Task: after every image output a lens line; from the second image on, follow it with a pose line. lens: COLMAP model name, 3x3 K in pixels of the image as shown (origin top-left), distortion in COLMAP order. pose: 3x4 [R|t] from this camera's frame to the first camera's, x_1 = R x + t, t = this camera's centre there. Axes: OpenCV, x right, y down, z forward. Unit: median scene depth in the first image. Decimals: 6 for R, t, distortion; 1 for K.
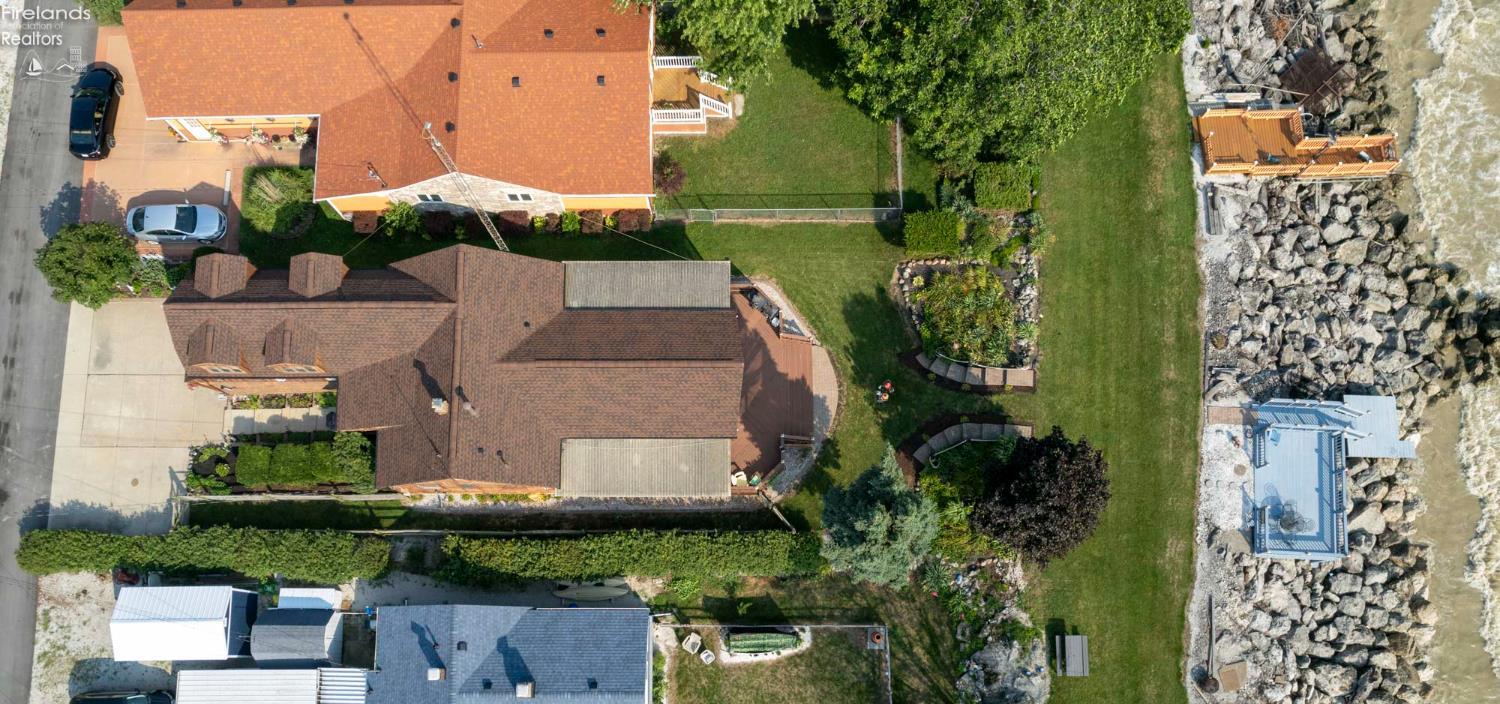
lens RADIAL K [[963.1, 0, 746.3], [0, 963.1, 471.7], [0, 0, 1]] dist [-0.065235, 0.064228]
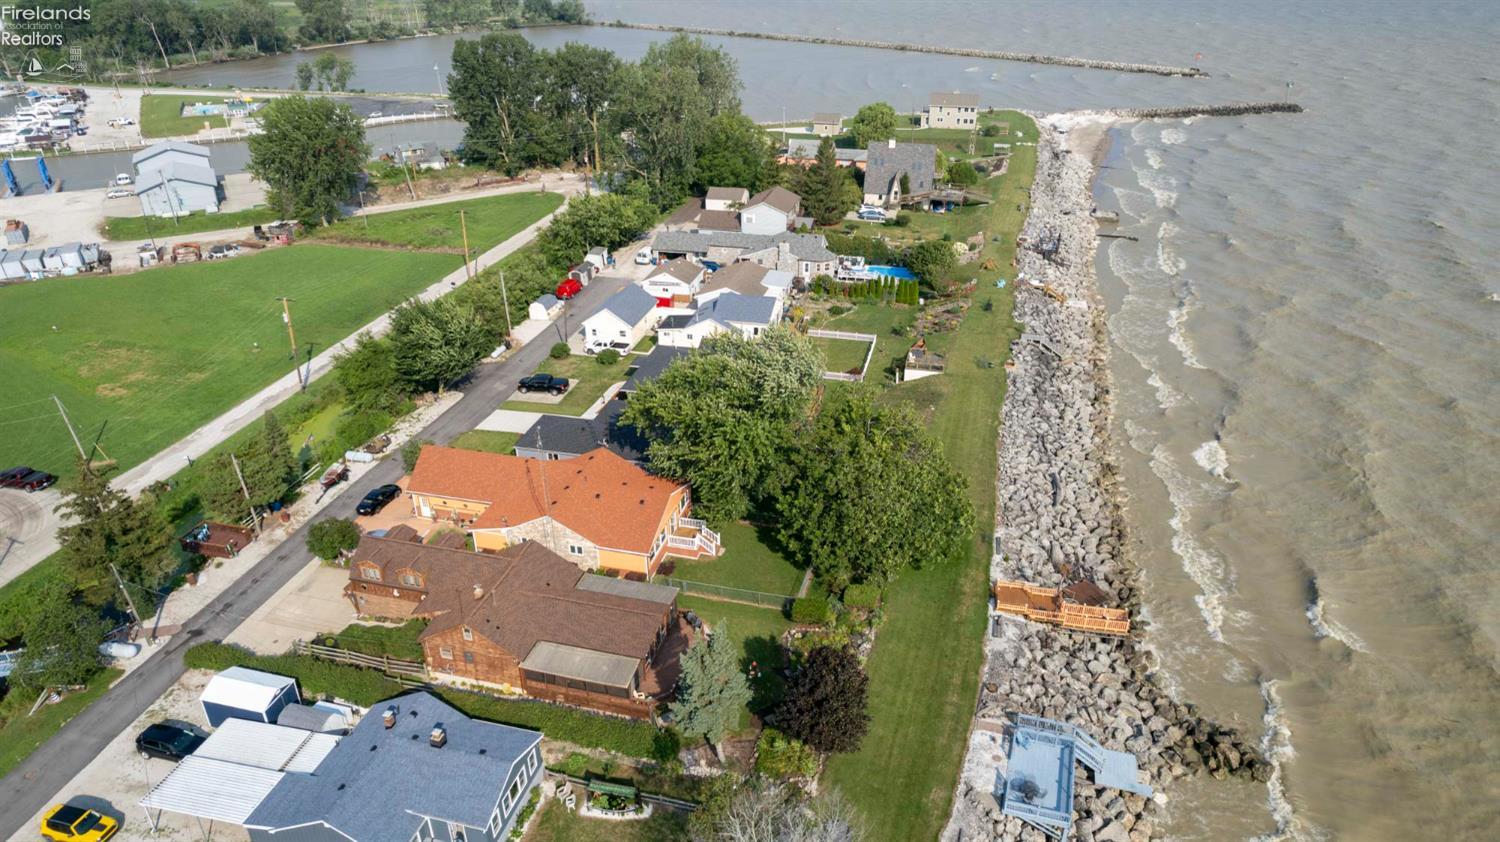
lens RADIAL K [[966.6, 0, 721.5], [0, 966.6, 395.3], [0, 0, 1]] dist [-0.062641, 0.050703]
pose [[0.959926, 0.111141, -0.257273, 0.427052], [-0.275205, 0.547264, -0.790420, 0.856633], [0.052948, 0.829548, 0.555920, -0.173553]]
